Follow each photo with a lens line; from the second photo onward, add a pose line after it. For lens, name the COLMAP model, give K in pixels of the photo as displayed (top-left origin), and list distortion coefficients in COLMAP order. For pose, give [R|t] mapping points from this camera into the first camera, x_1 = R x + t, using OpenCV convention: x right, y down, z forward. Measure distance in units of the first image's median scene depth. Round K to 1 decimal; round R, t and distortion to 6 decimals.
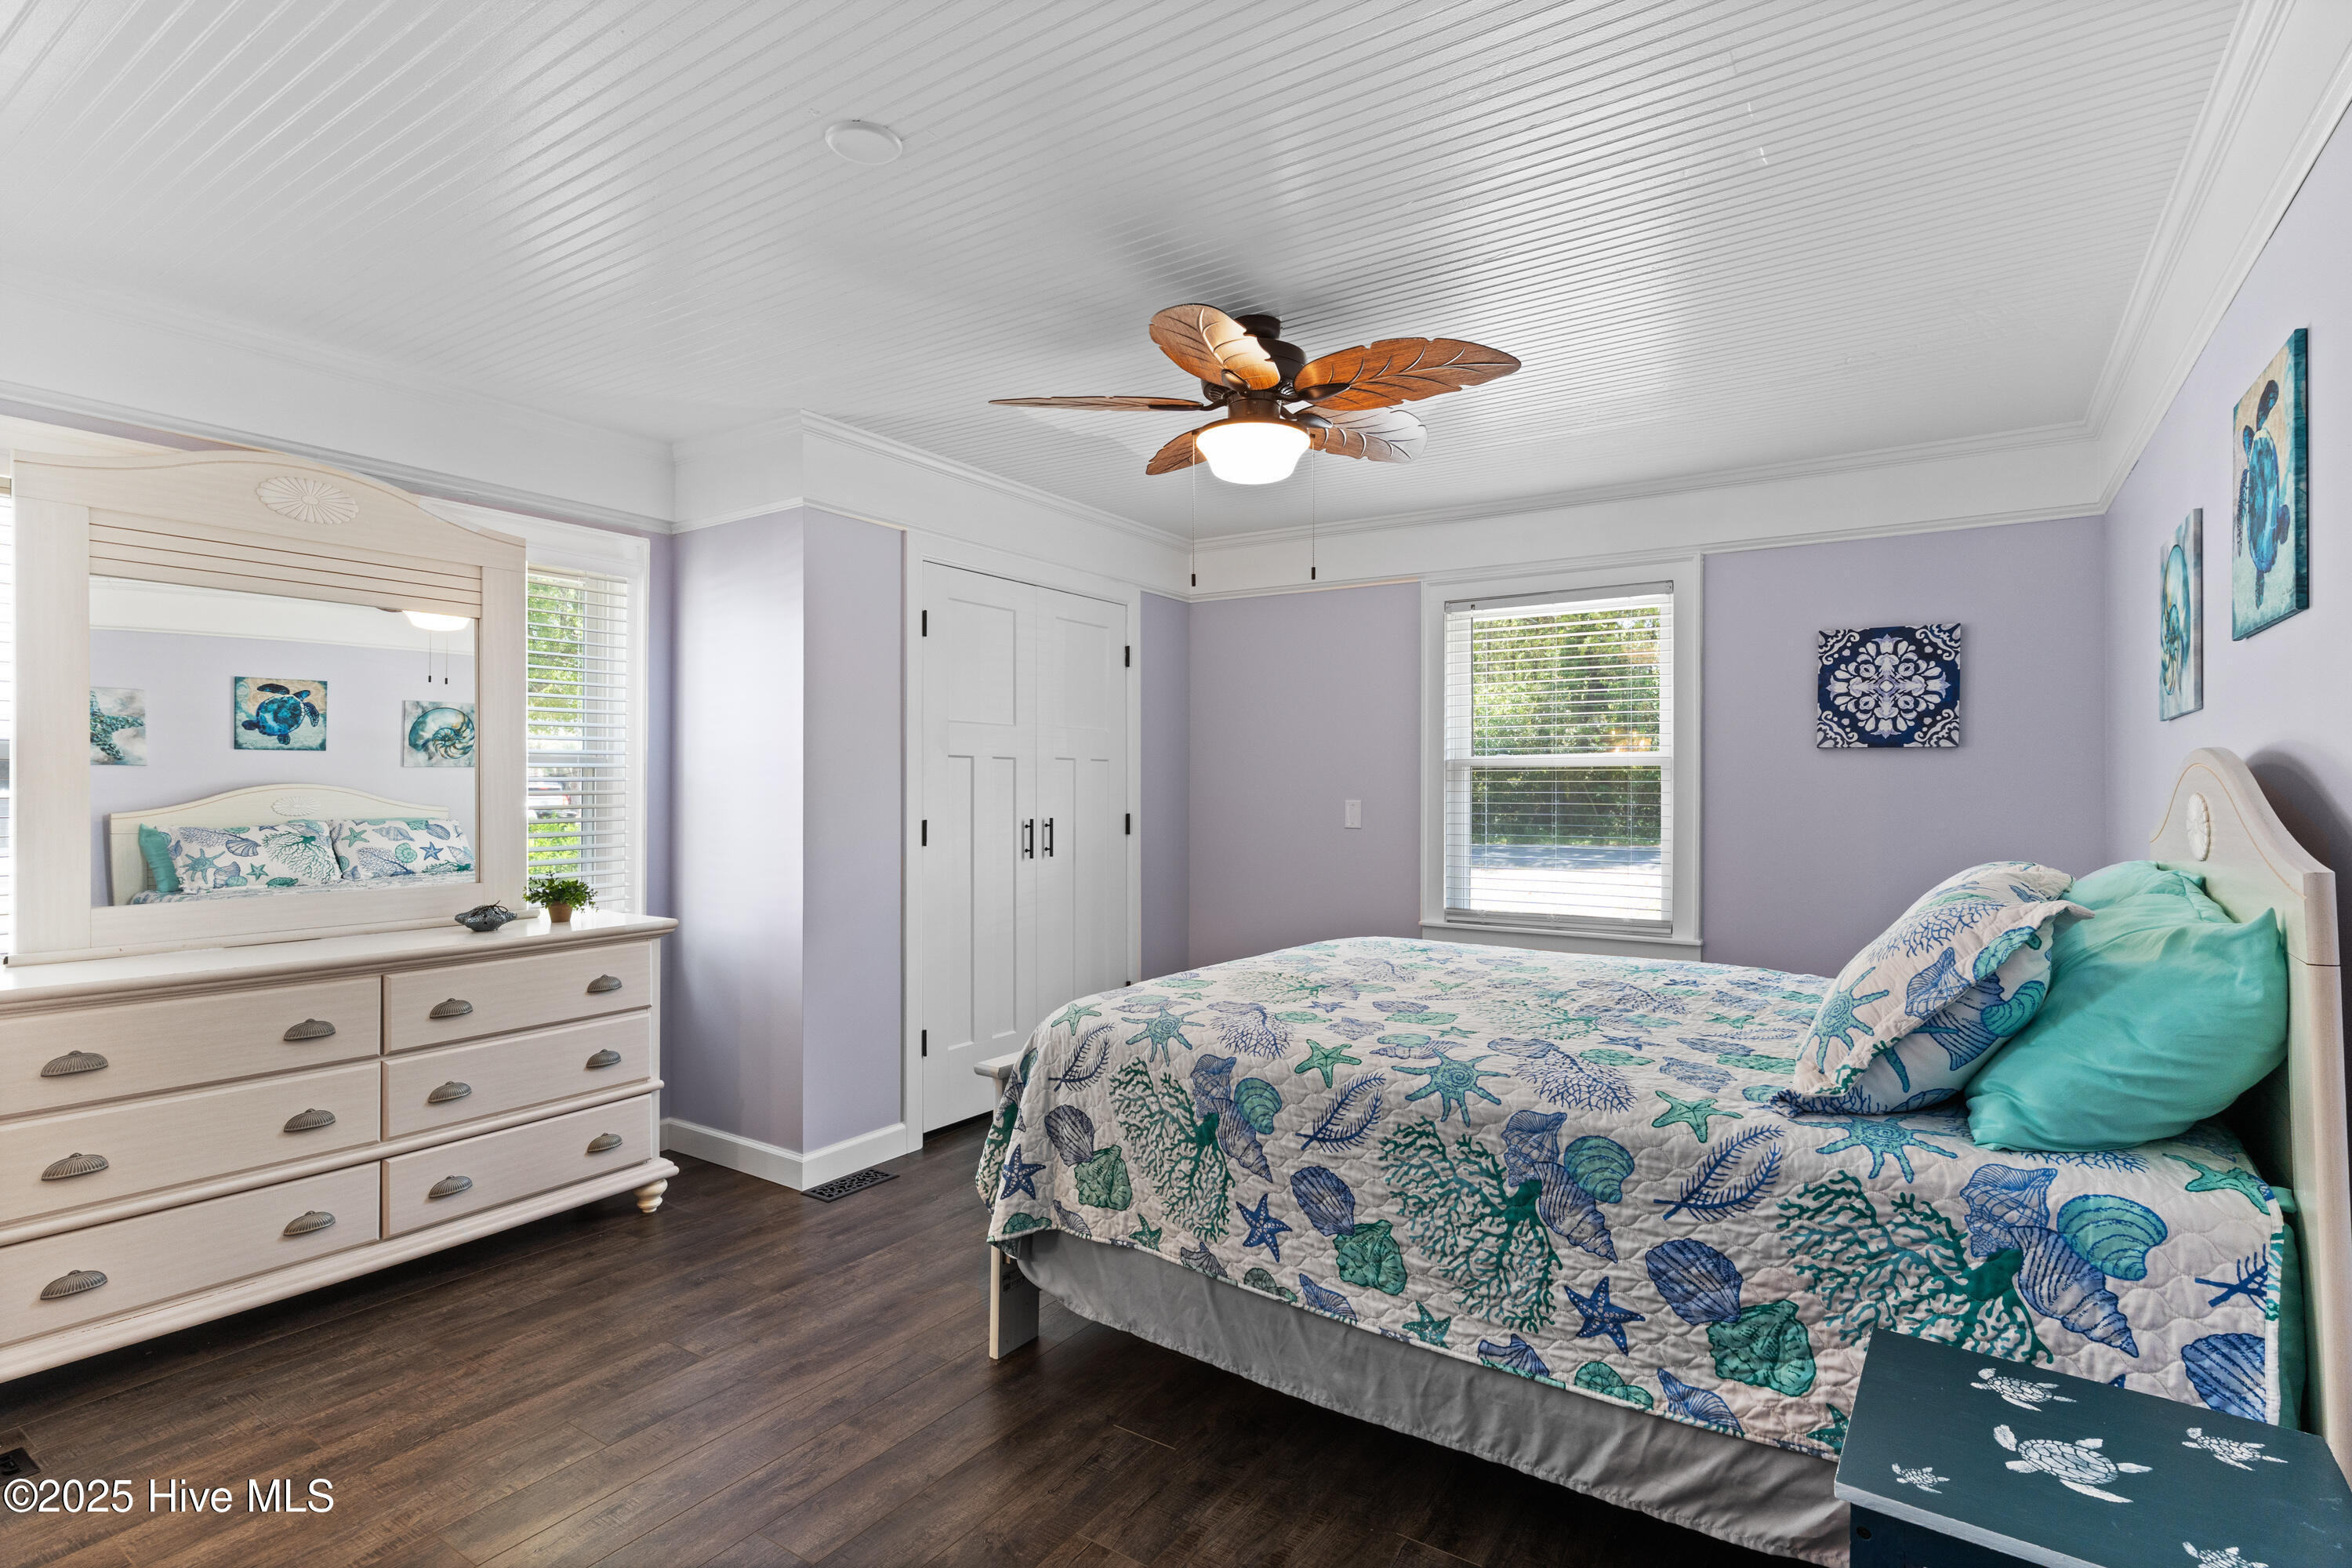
lens RADIAL K [[1143.2, 0, 1176.8], [0, 1143.2, 784.6], [0, 0, 1]] dist [0.003003, 0.000859]
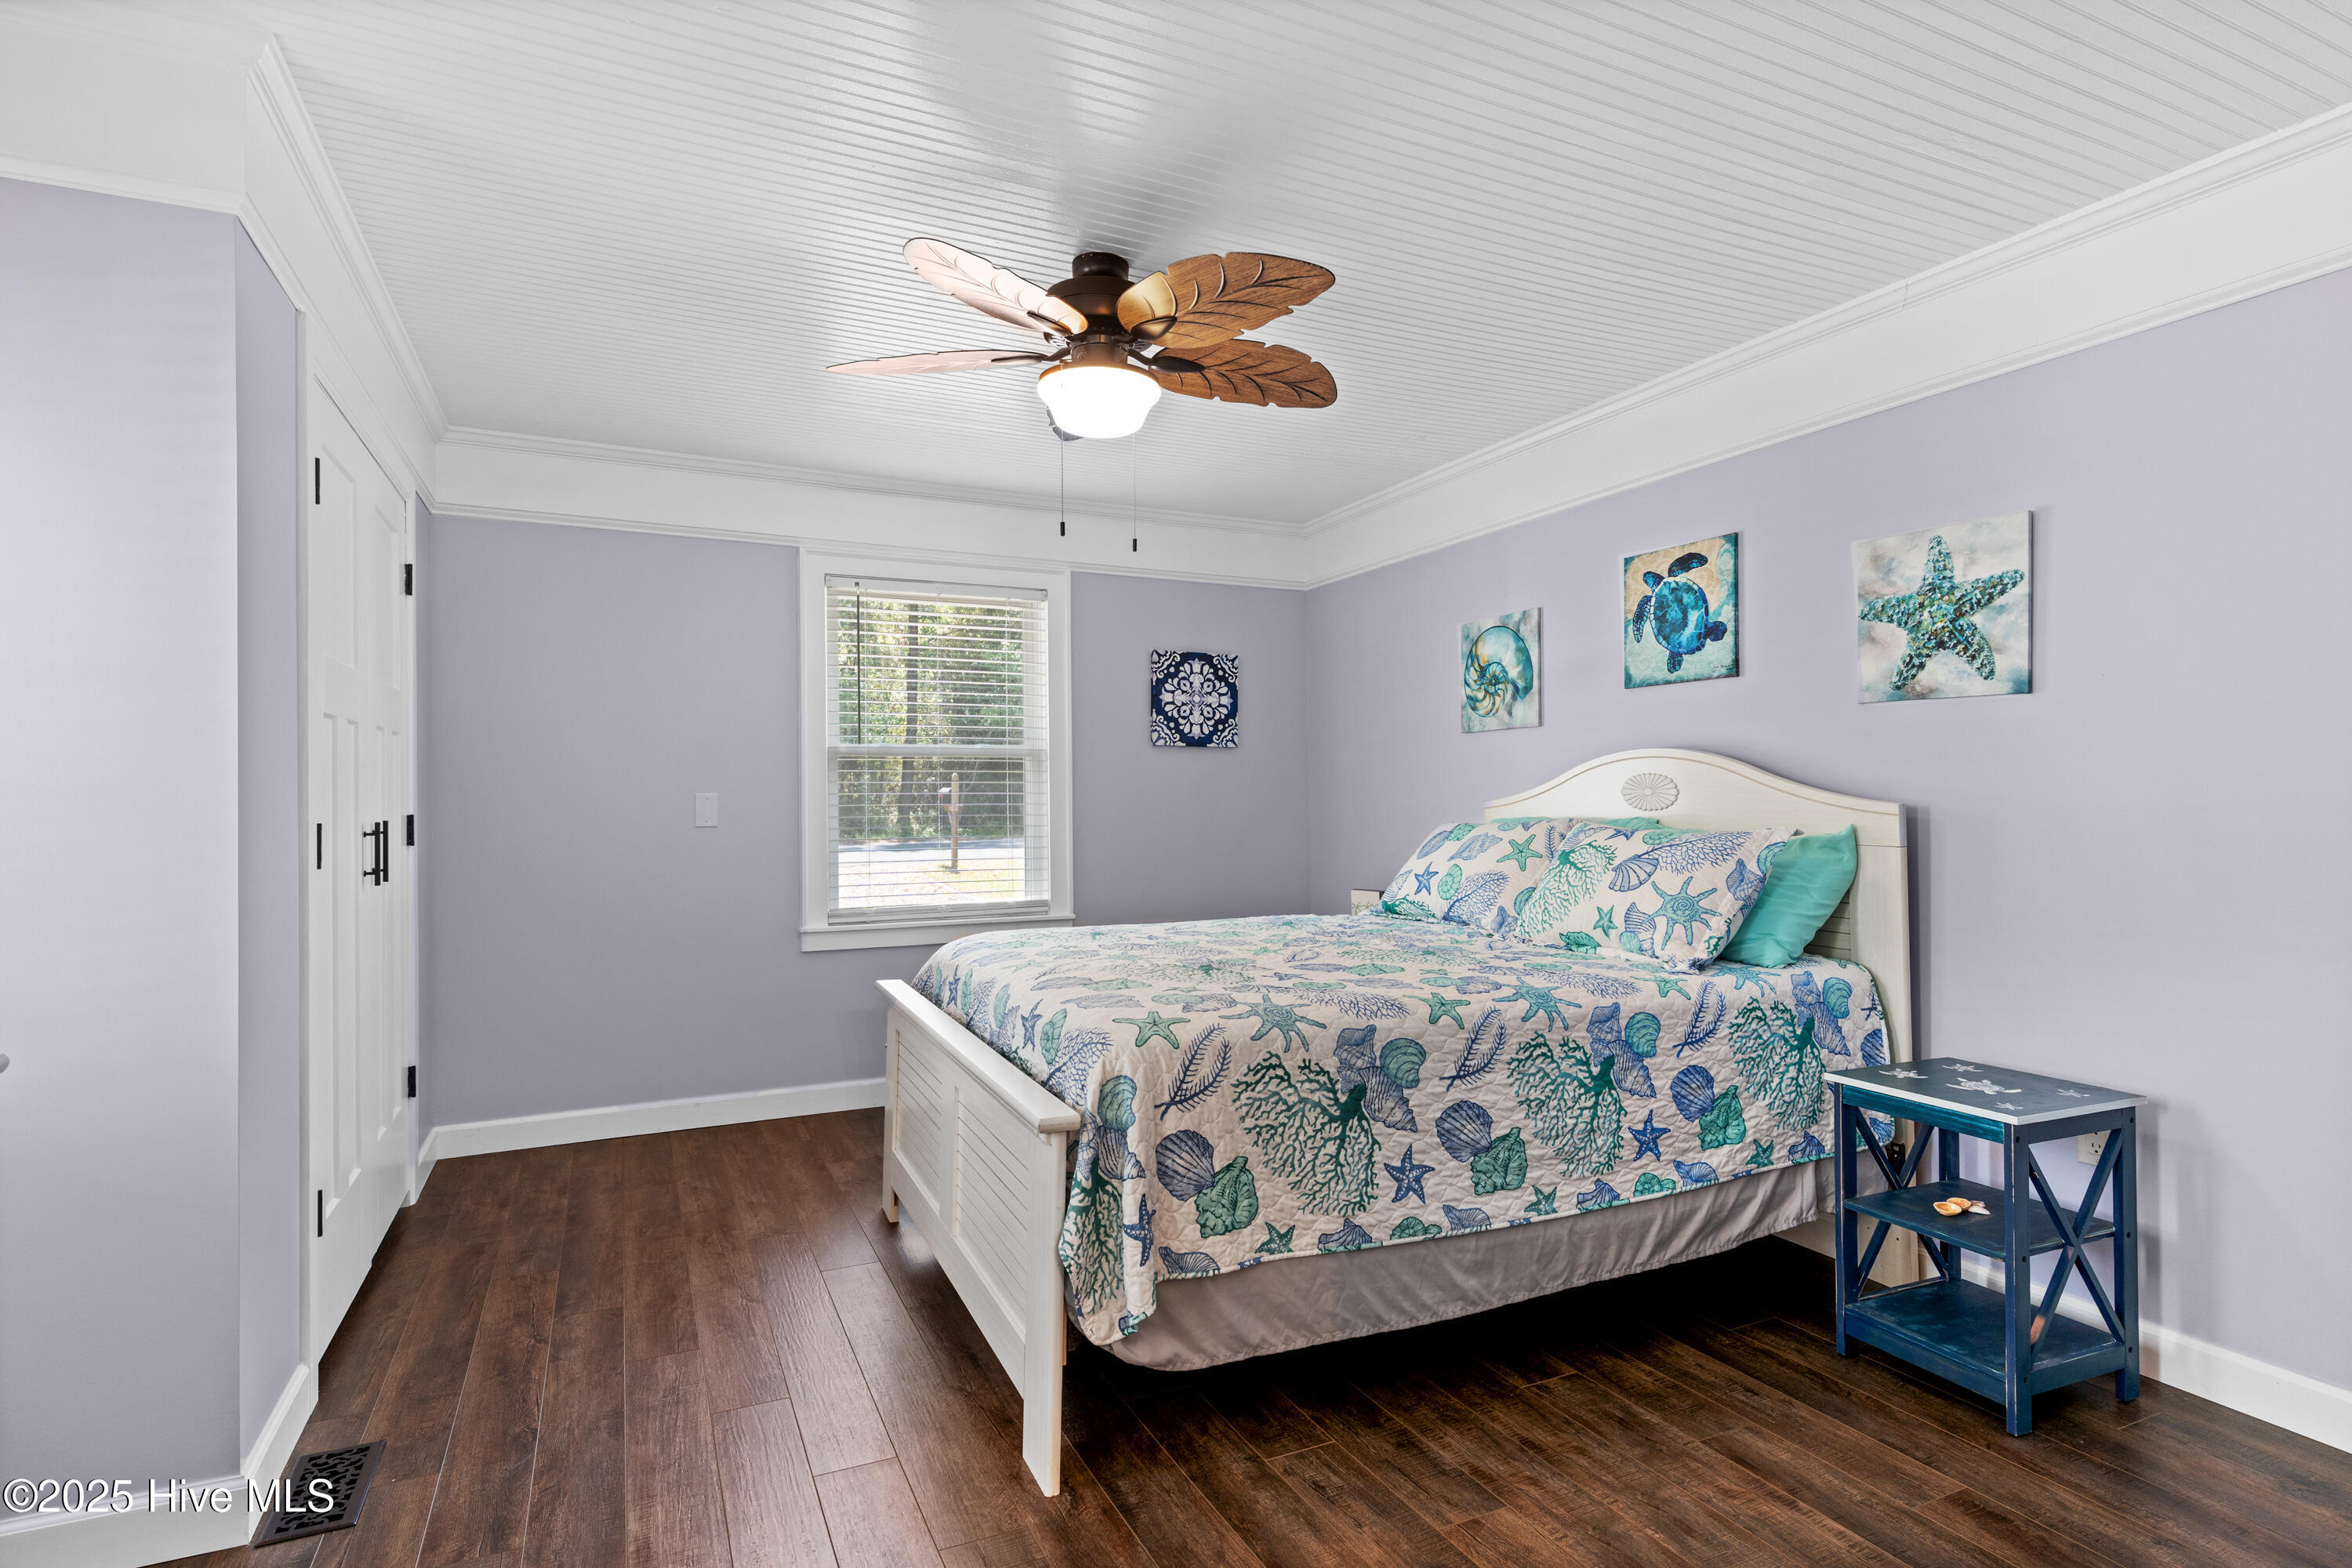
lens RADIAL K [[1188.5, 0, 1173.2], [0, 1188.5, 784.8], [0, 0, 1]] dist [0.001579, -0.000037]
pose [[0.514173, 0.002057, 0.857684, -0.987600], [0.002544, 0.999989, -0.003923, 0.028803], [-0.857683, 0.004199, 0.514162, 0.627111]]
